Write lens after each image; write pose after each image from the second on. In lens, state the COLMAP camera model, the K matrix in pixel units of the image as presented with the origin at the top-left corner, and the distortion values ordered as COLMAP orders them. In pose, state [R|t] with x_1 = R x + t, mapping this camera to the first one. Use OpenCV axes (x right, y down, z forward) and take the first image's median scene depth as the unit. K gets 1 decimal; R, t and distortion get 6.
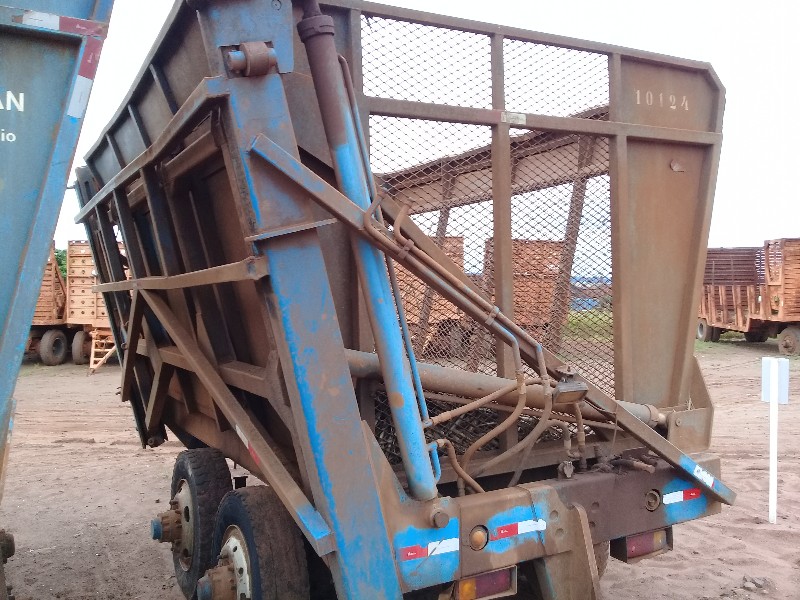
lens RADIAL K [[719.5, 0, 398.0], [0, 719.5, 300.1], [0, 0, 1]] dist [0.057163, -0.007686]
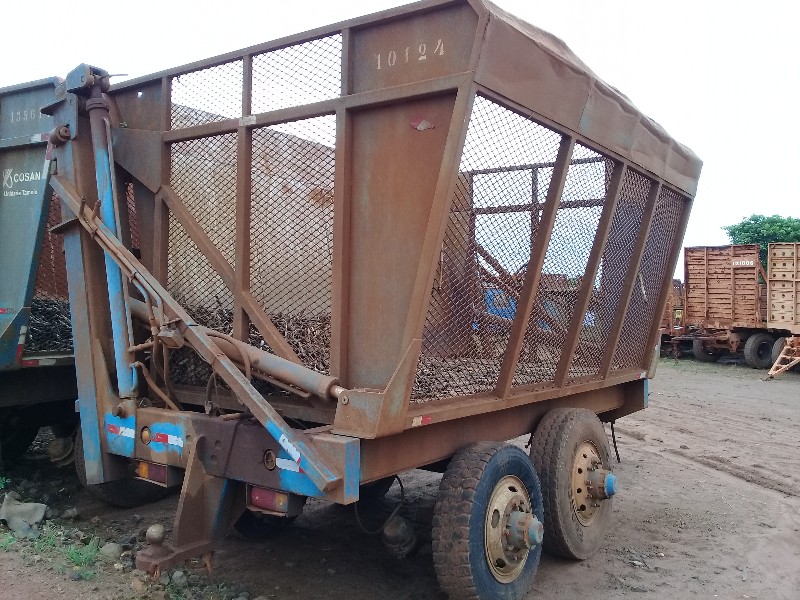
lens RADIAL K [[719.5, 0, 398.0], [0, 719.5, 300.1], [0, 0, 1]] dist [0.057163, -0.007686]
pose [[0.440531, 0.030334, -0.897225, 1.391850], [-0.042860, 0.999000, 0.012731, 0.023423], [0.896714, 0.032846, 0.441391, 0.709424]]
